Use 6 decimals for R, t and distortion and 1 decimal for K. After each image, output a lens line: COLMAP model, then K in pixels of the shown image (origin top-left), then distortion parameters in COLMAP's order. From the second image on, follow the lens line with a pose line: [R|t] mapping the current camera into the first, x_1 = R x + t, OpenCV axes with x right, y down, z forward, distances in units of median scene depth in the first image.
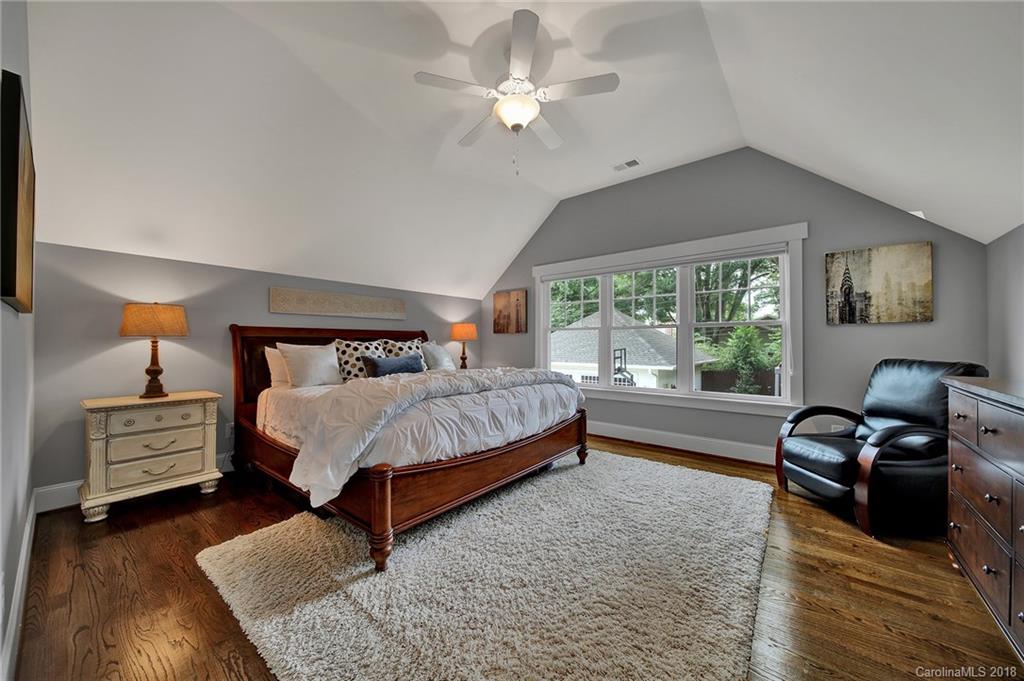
lens RADIAL K [[368.0, 0, 518.8], [0, 368.0, 336.2], [0, 0, 1]] dist [-0.001105, -0.000098]
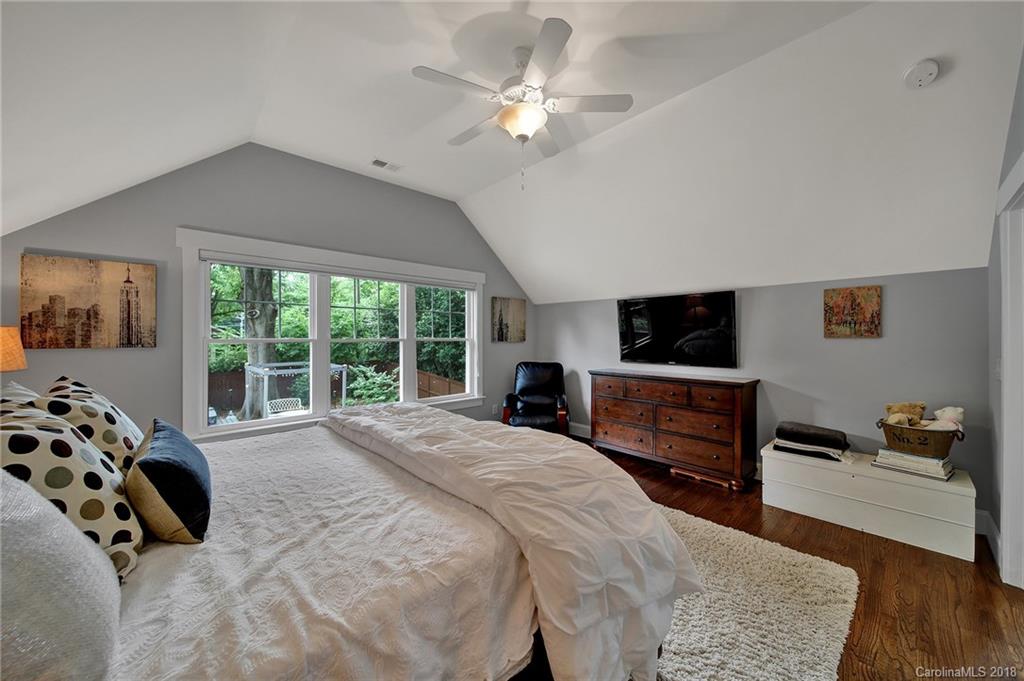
lens RADIAL K [[368.0, 0, 518.8], [0, 368.0, 336.2], [0, 0, 1]] dist [-0.001105, -0.000098]
pose [[0.136721, 0.007413, 0.990582, -0.717215], [-0.015928, 0.999859, -0.005284, -0.050081], [-0.990482, -0.015056, 0.136820, 0.683528]]
